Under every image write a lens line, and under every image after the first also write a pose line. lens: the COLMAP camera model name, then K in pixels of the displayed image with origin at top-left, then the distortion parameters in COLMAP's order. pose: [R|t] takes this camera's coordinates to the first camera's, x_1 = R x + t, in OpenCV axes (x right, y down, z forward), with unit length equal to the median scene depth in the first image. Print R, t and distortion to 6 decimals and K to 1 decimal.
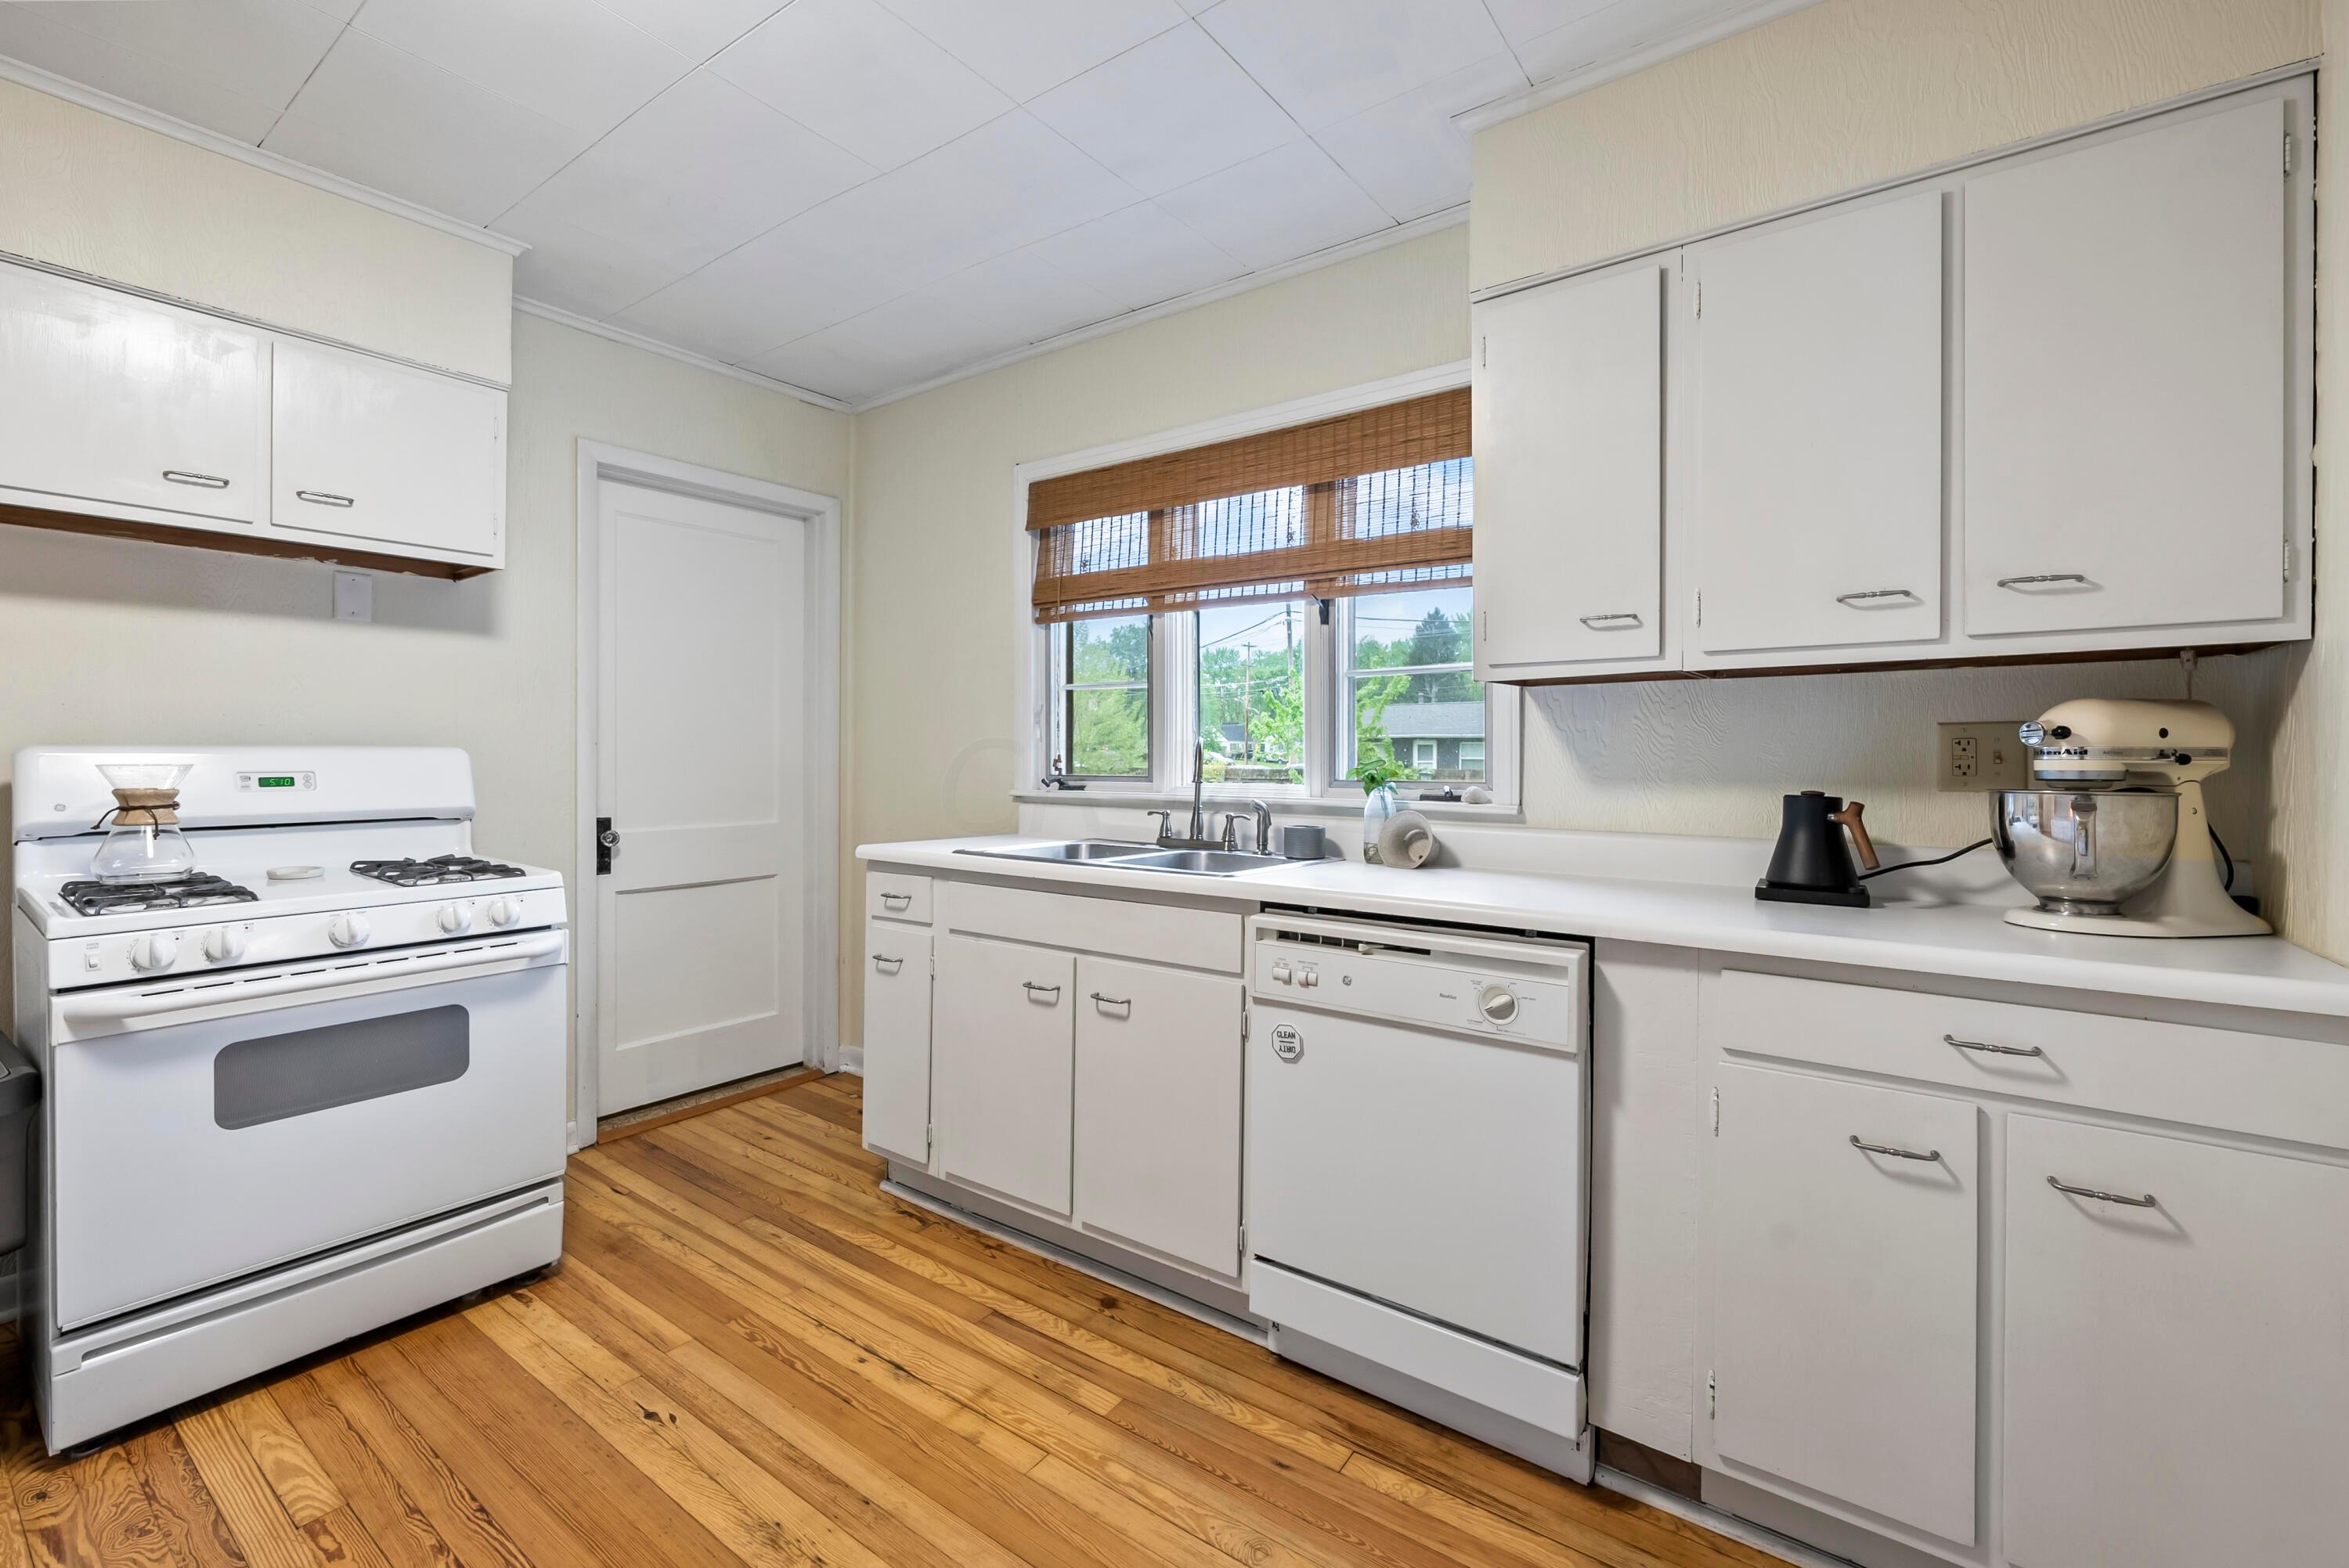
lens RADIAL K [[986.7, 0, 1182.6], [0, 986.7, 766.1], [0, 0, 1]] dist [-0.001142, 0.000092]
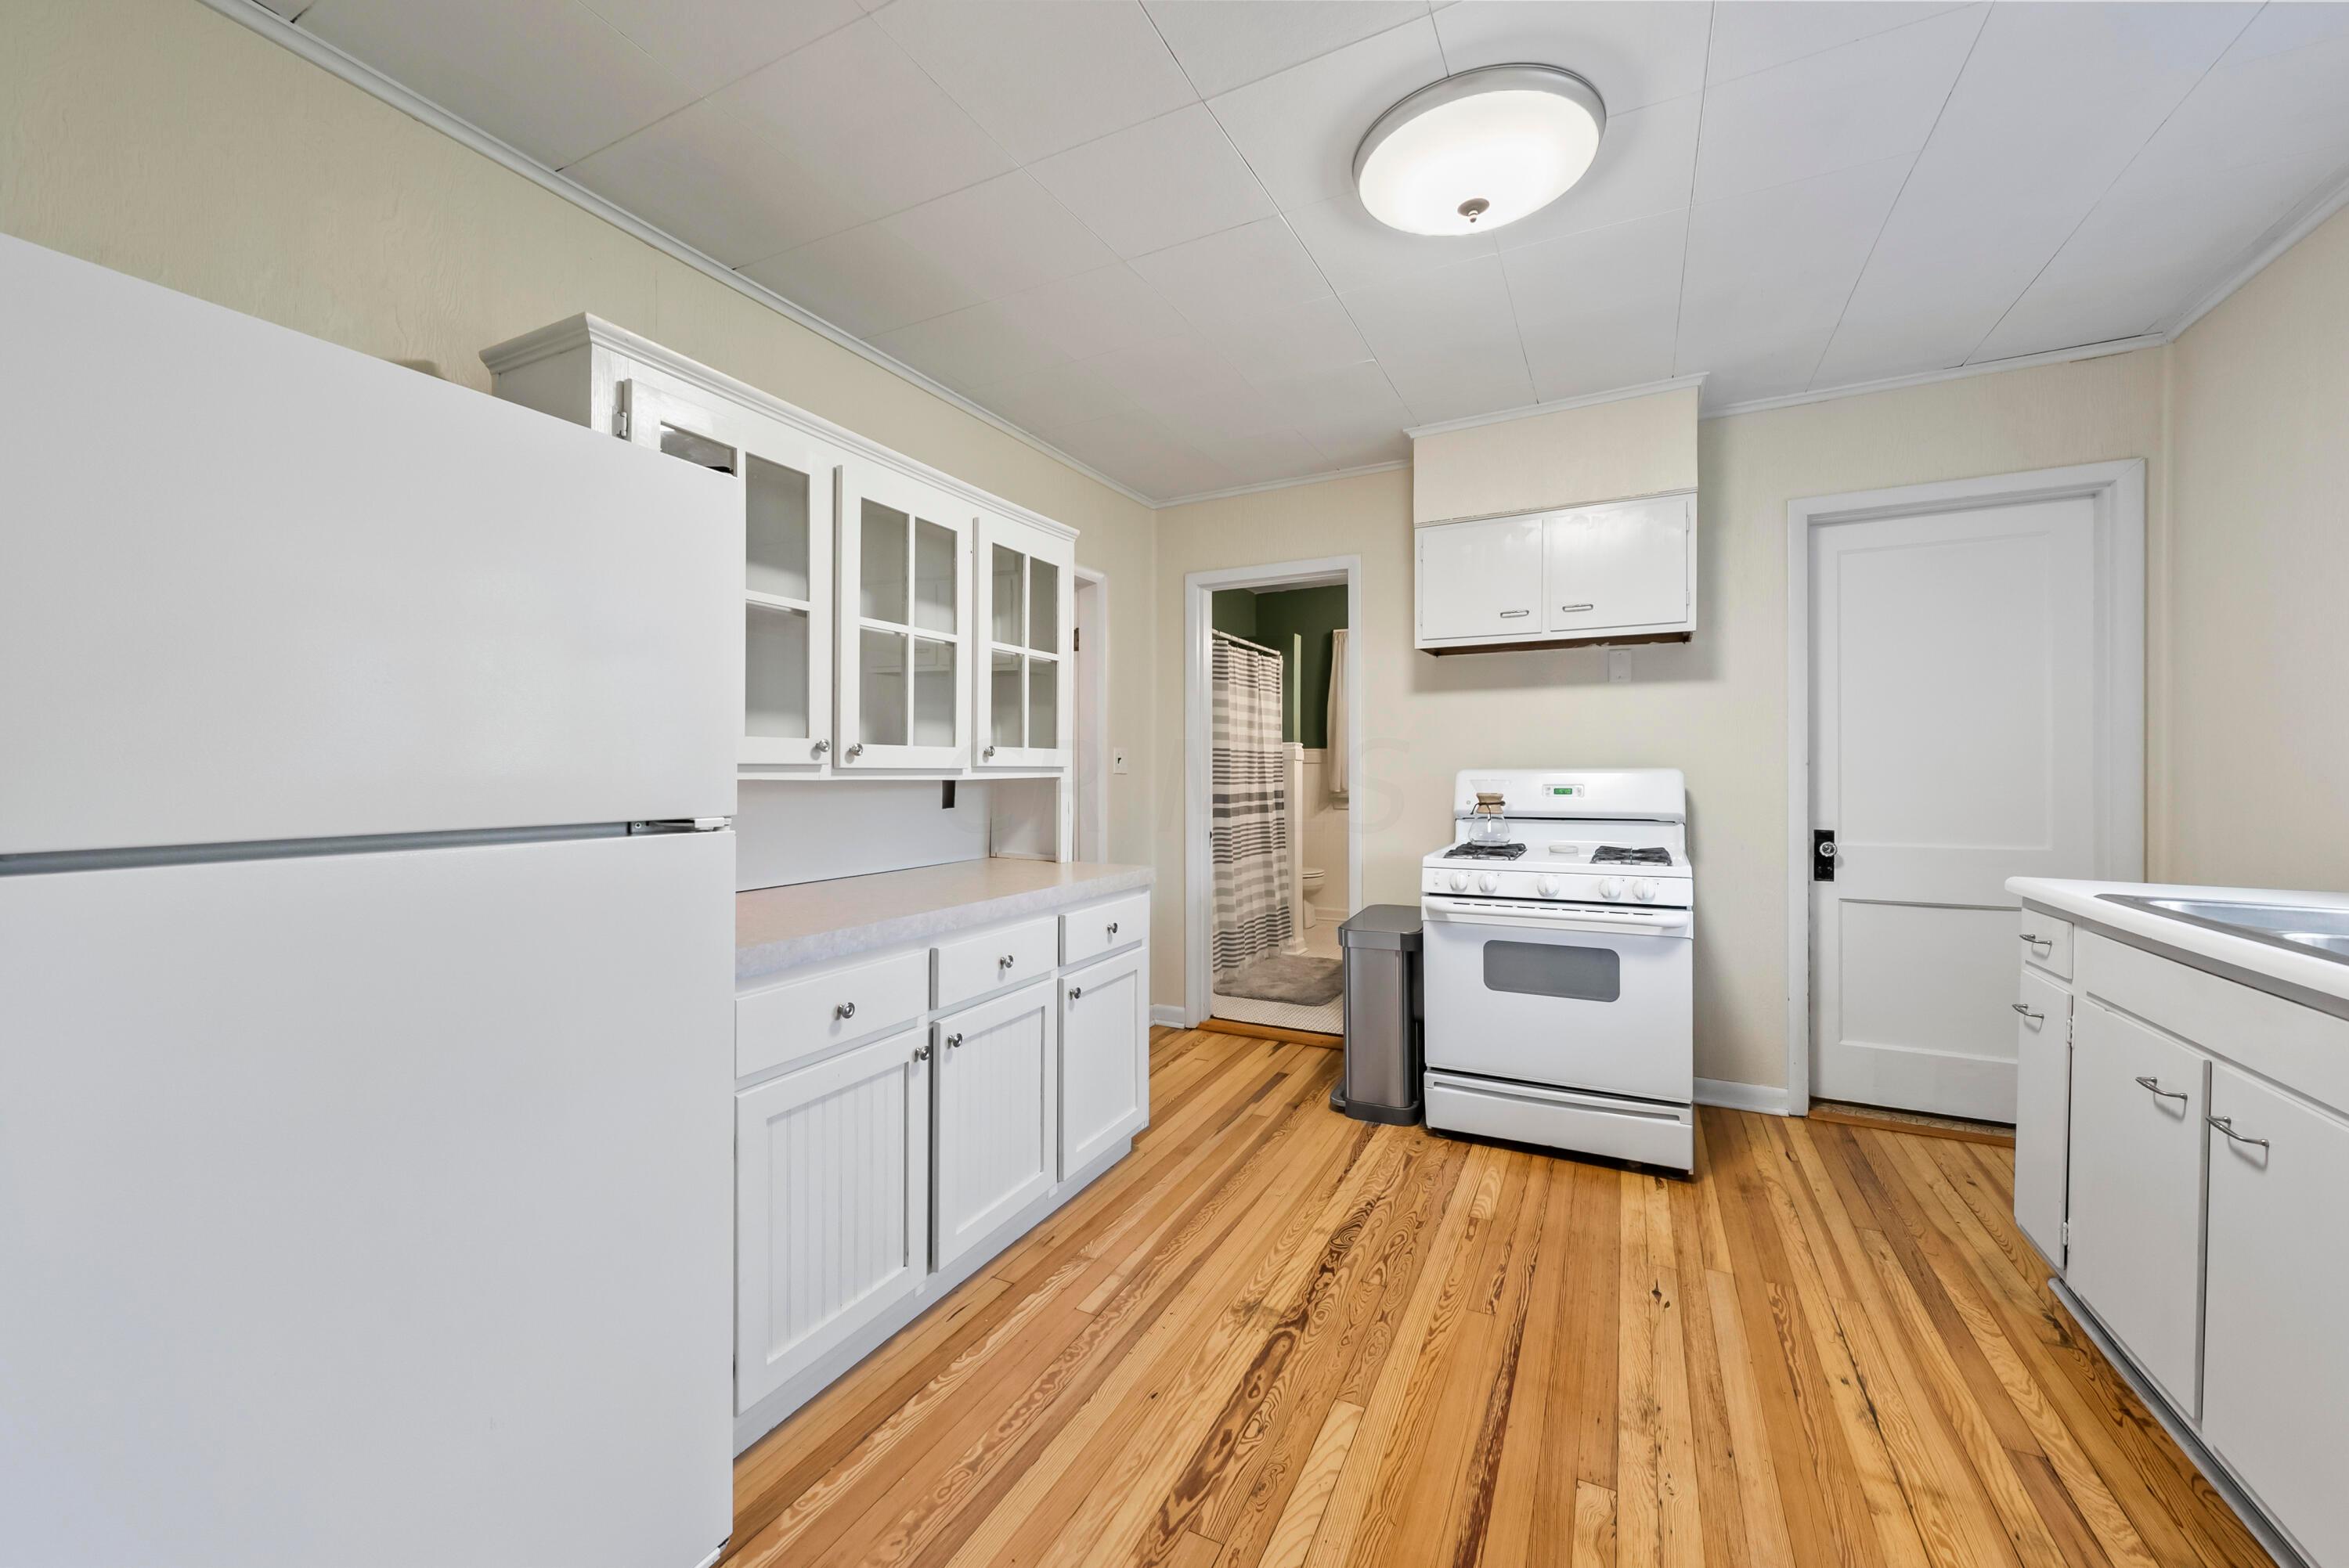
lens RADIAL K [[886.9, 0, 1174.5], [0, 886.9, 784.0], [0, 0, 1]] dist [-0.000338, 0.000280]
pose [[0.150159, 0.010558, -0.988606, 0.421381], [-0.008979, 0.999916, 0.009315, -0.003564], [0.988621, 0.007478, 0.150241, 0.177171]]
